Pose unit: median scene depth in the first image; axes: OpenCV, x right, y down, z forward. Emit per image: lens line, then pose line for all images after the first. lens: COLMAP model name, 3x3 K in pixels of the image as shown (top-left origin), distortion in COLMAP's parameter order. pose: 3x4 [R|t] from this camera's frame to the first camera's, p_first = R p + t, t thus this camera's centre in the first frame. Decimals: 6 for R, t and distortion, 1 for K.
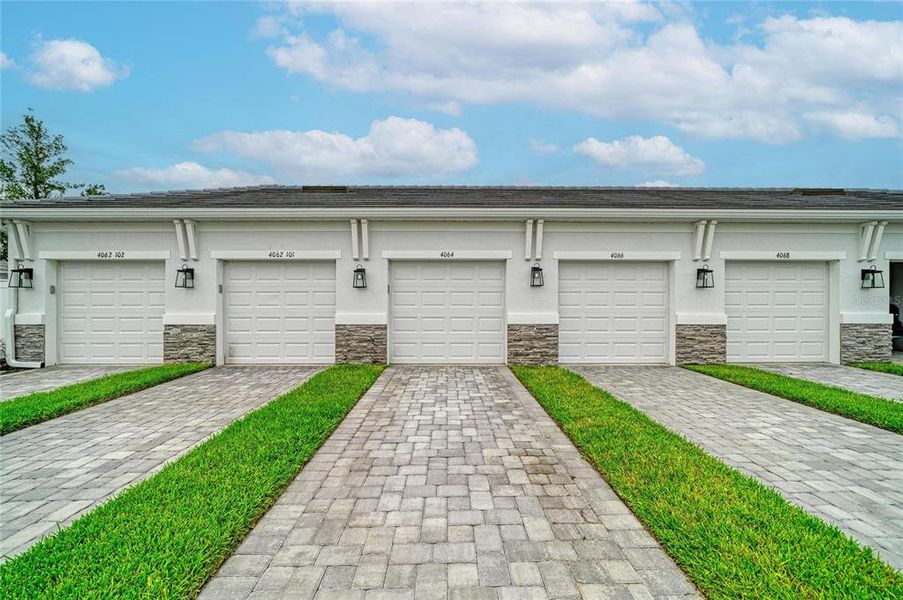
lens RADIAL K [[415.2, 0, 450.6], [0, 415.2, 317.1], [0, 0, 1]] dist [-0.012235, 0.000001]
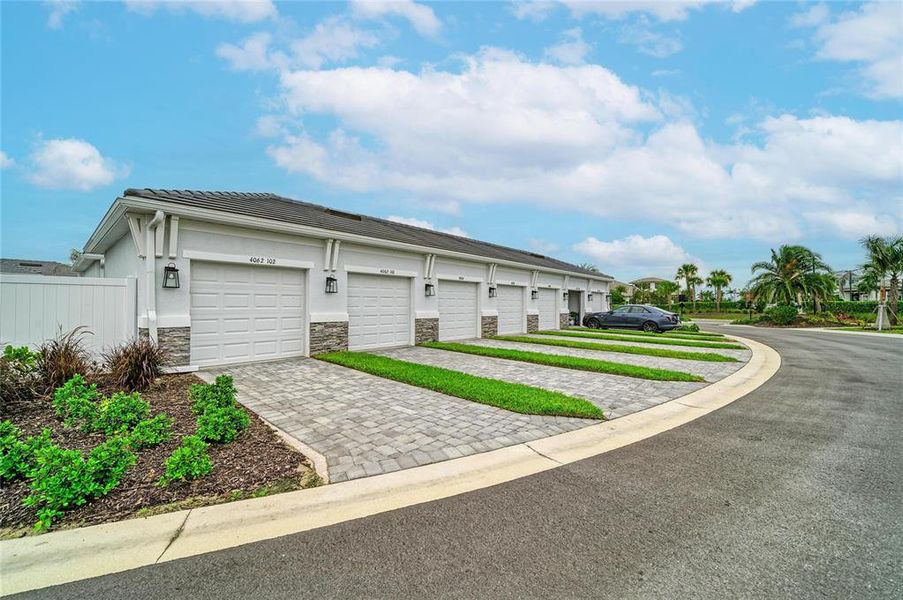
lens RADIAL K [[360.6, 0, 452.5], [0, 360.6, 306.9], [0, 0, 1]] dist [-0.000946, 0.000053]
pose [[0.670493, -0.001912, 0.741913, -1.176849], [0.023123, 0.999565, -0.018321, 0.001360], [-0.741555, 0.029440, 0.670246, -0.016235]]
